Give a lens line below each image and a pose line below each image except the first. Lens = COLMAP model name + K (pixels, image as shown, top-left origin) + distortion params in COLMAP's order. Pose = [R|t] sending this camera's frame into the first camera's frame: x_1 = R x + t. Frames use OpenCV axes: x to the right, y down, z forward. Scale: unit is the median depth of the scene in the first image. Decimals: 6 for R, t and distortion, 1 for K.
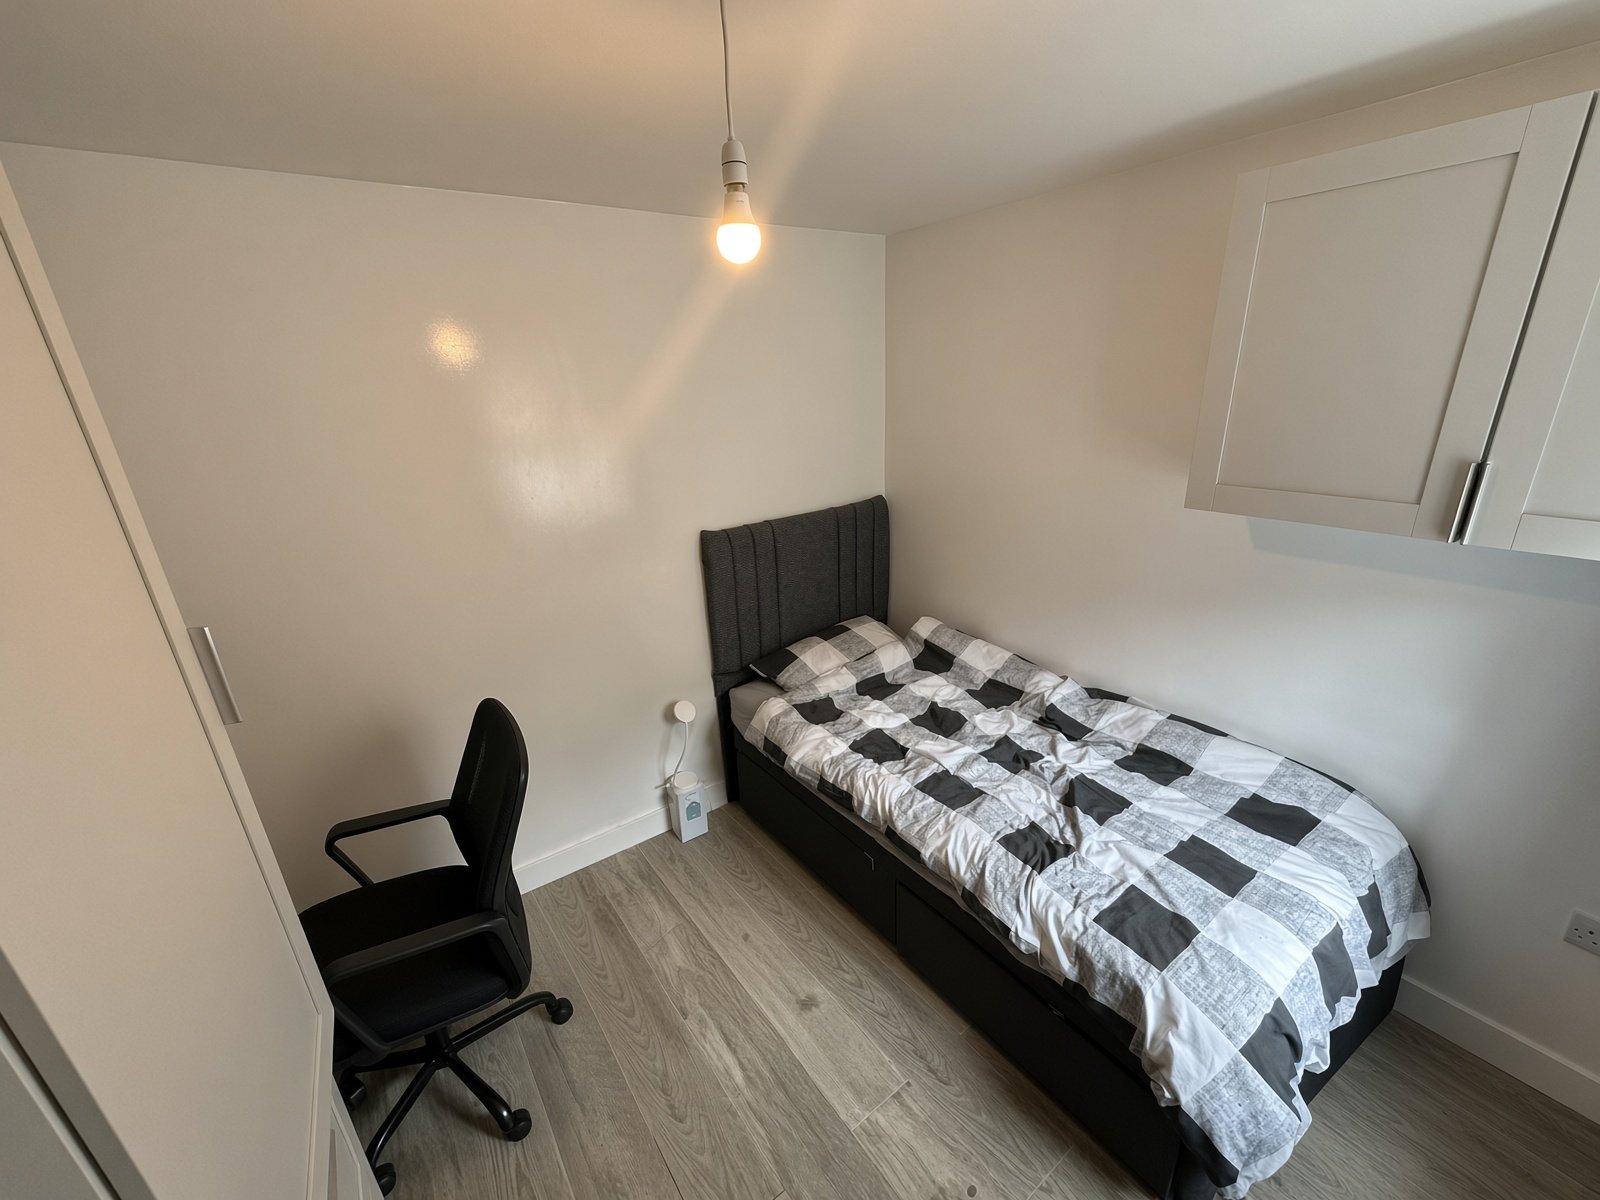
lens RADIAL K [[633.5, 0, 804.8], [0, 633.5, 598.3], [0, 0, 1]] dist [-0.005898, 0.000563]
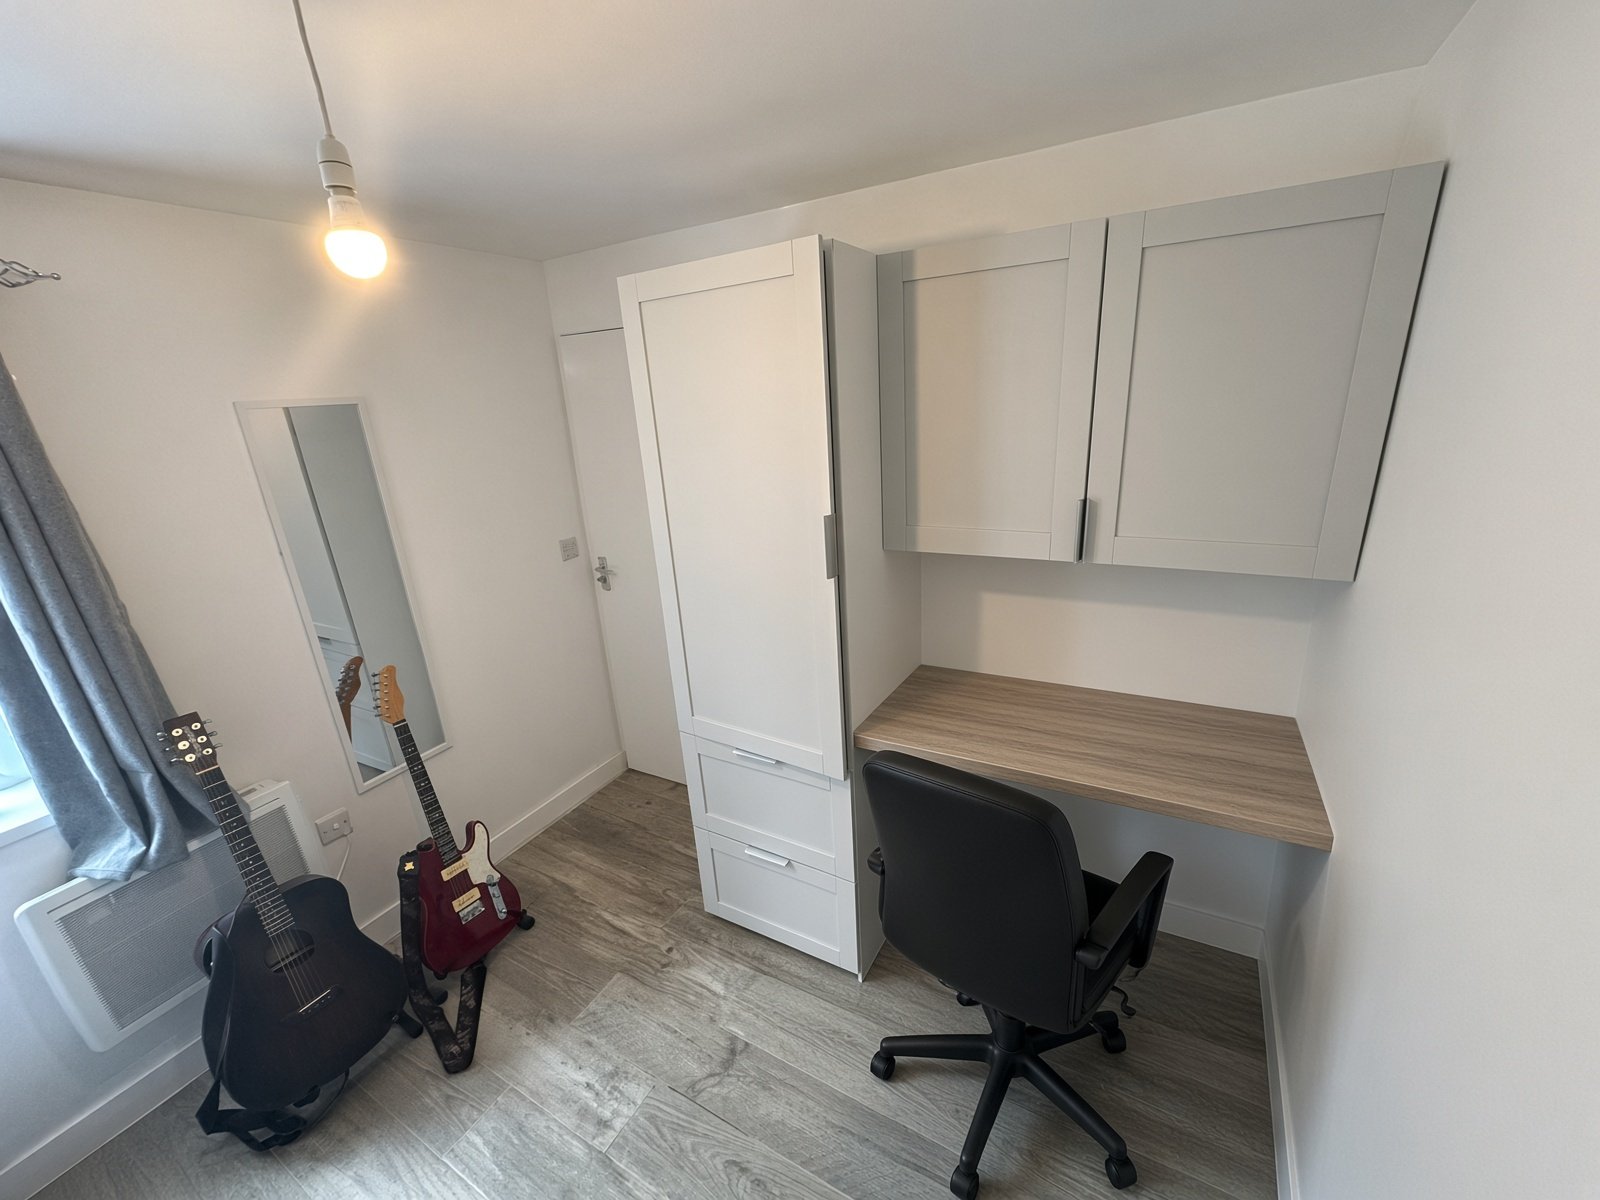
lens RADIAL K [[633.5, 0, 802.4], [0, 633.5, 606.2], [0, 0, 1]] dist [-0.005898, 0.000563]
pose [[-0.909334, 0.233621, -0.344286, -0.159122], [-0.024522, 0.795946, 0.604871, -0.384015], [0.415344, 0.558473, -0.718052, 1.194788]]
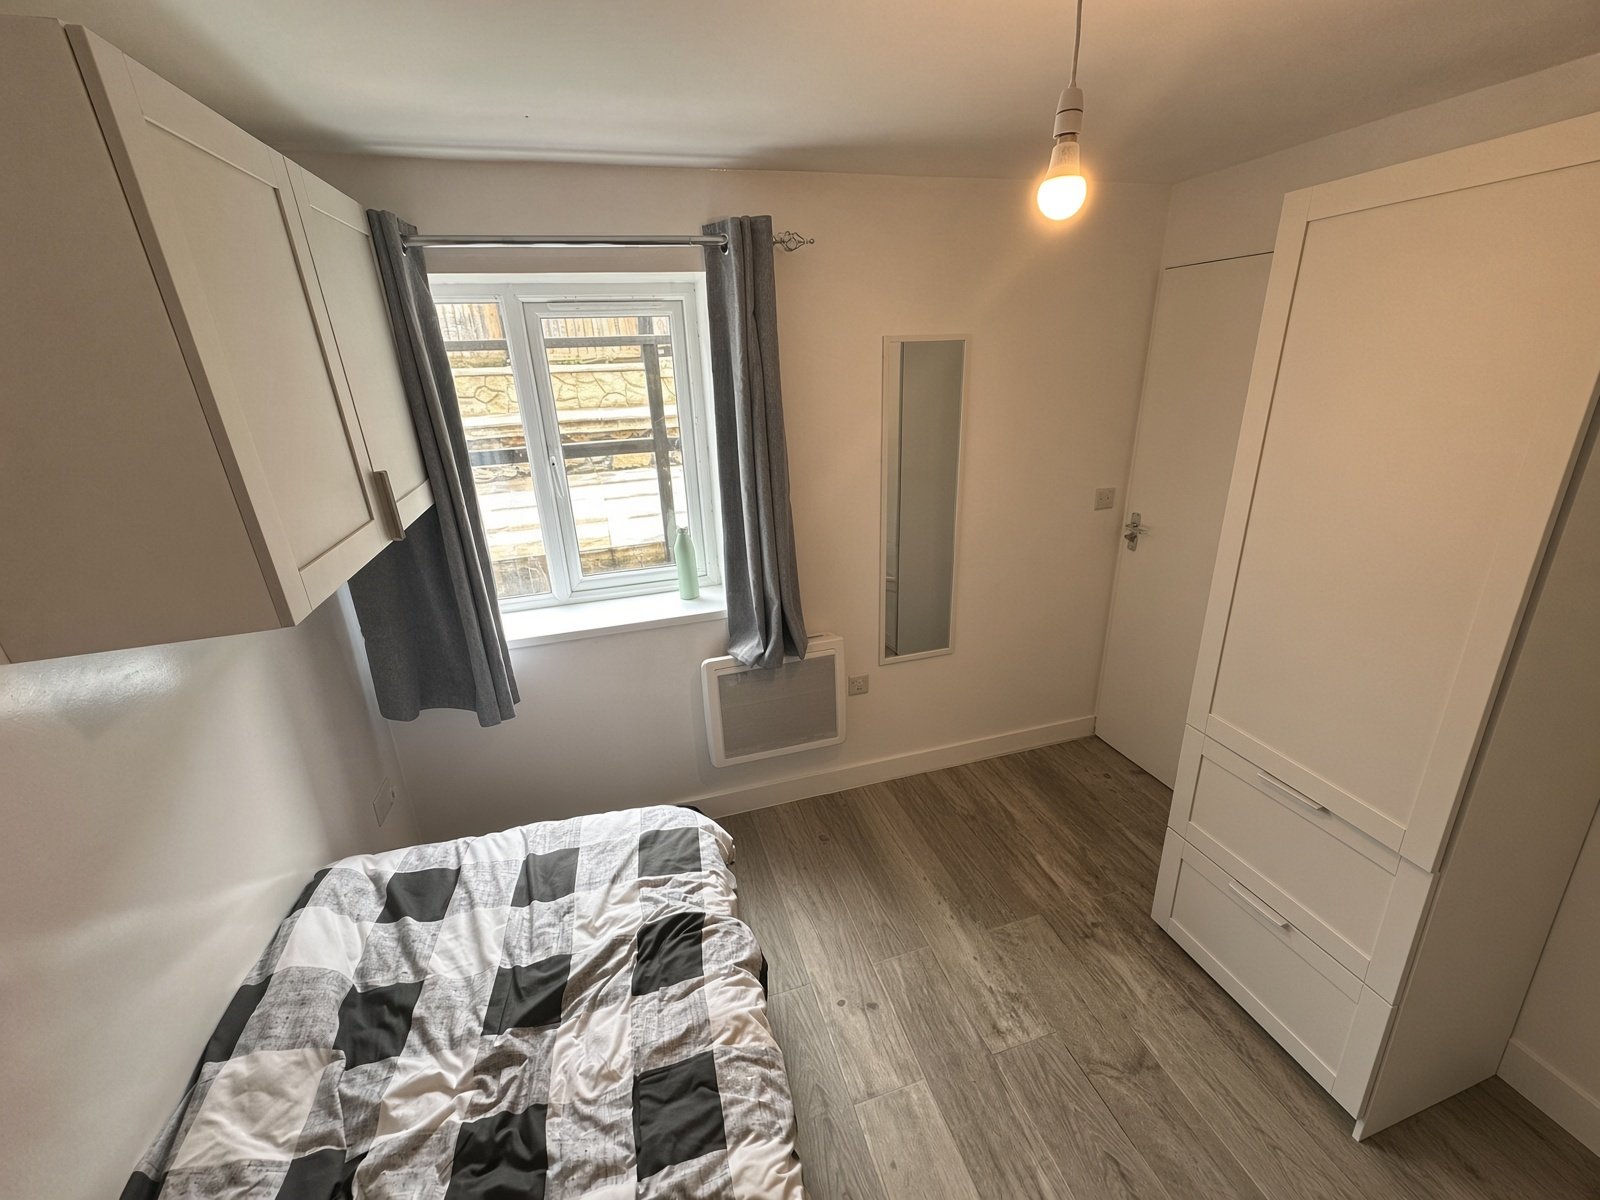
lens RADIAL K [[633.5, 0, 799.6], [0, 633.5, 609.9], [0, 0, 1]] dist [-0.005898, 0.000563]
pose [[-0.937801, -0.048777, 0.343729, -0.049442], [0.187394, 0.762342, 0.619449, -0.407103], [-0.292254, 0.645333, -0.705785, 1.202695]]
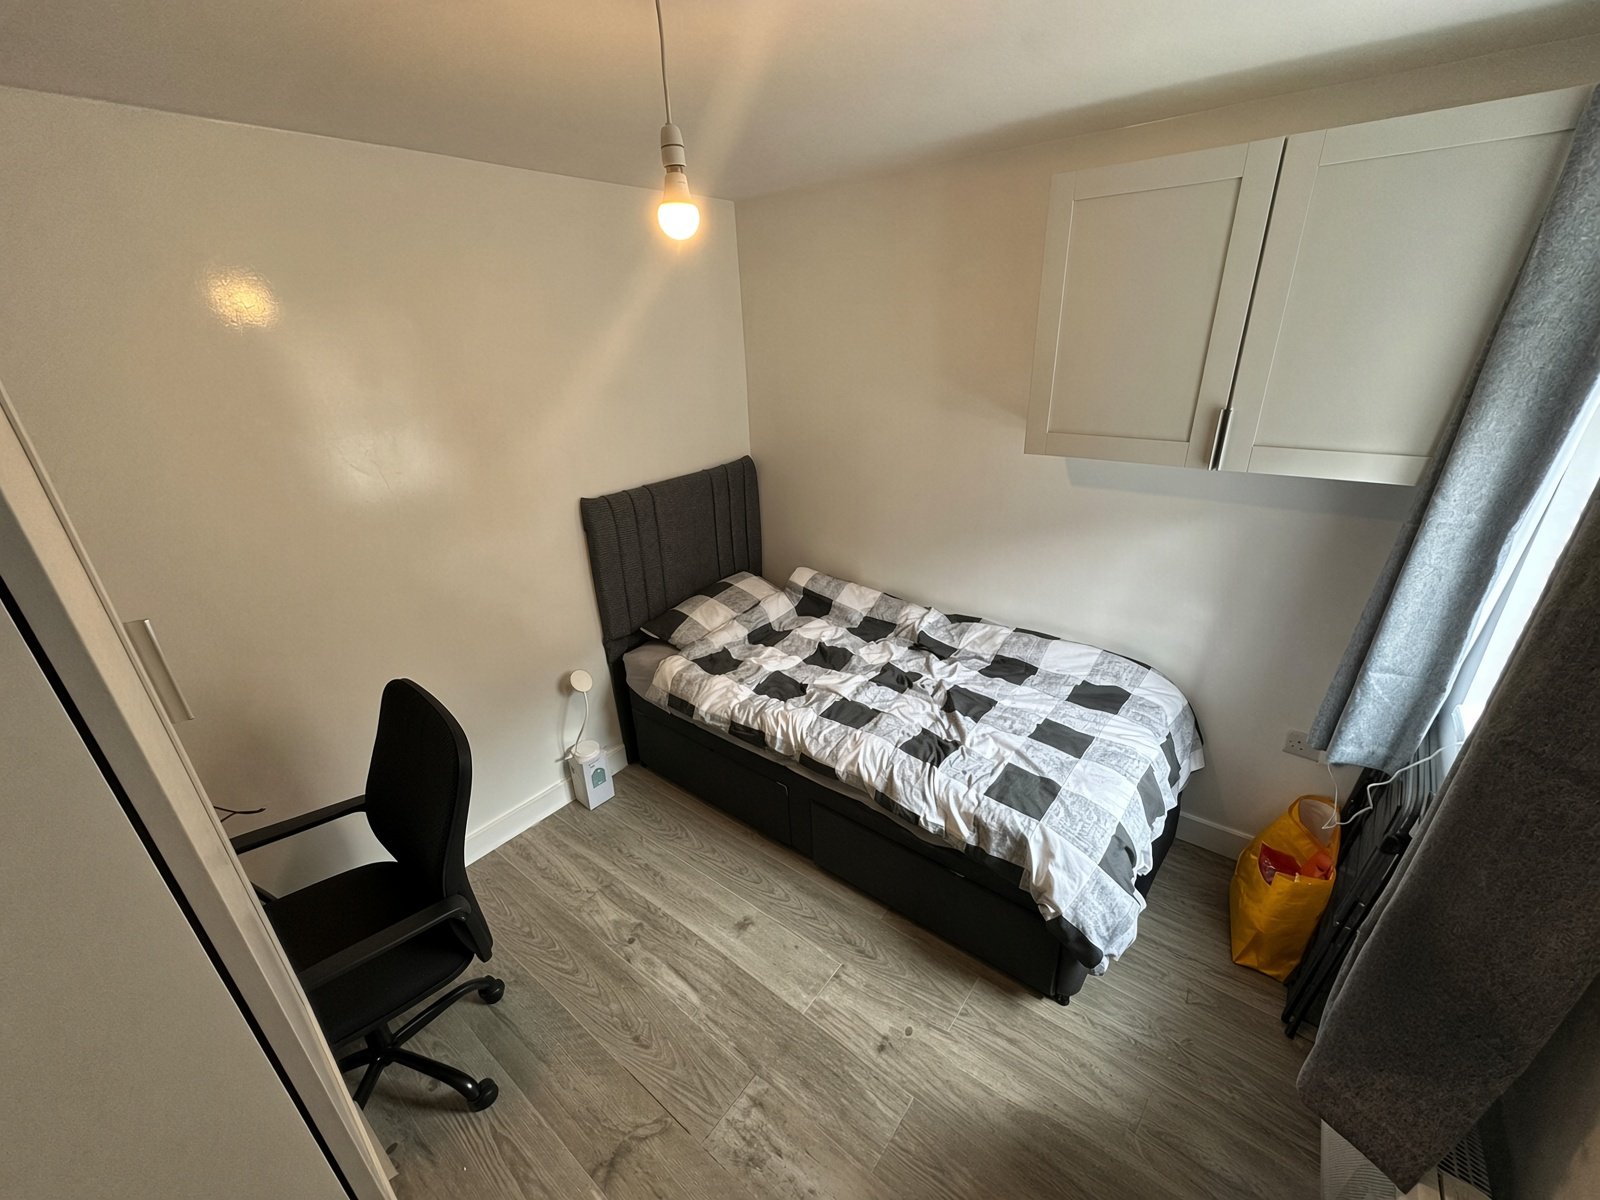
lens RADIAL K [[633.5, 0, 801.8], [0, 633.5, 595.6], [0, 0, 1]] dist [-0.005898, 0.000563]
pose [[0.964382, -0.096666, 0.246219, -0.127016], [0.083311, 0.994459, 0.064115, 0.014138], [-0.251053, -0.041319, 0.967091, -0.071366]]
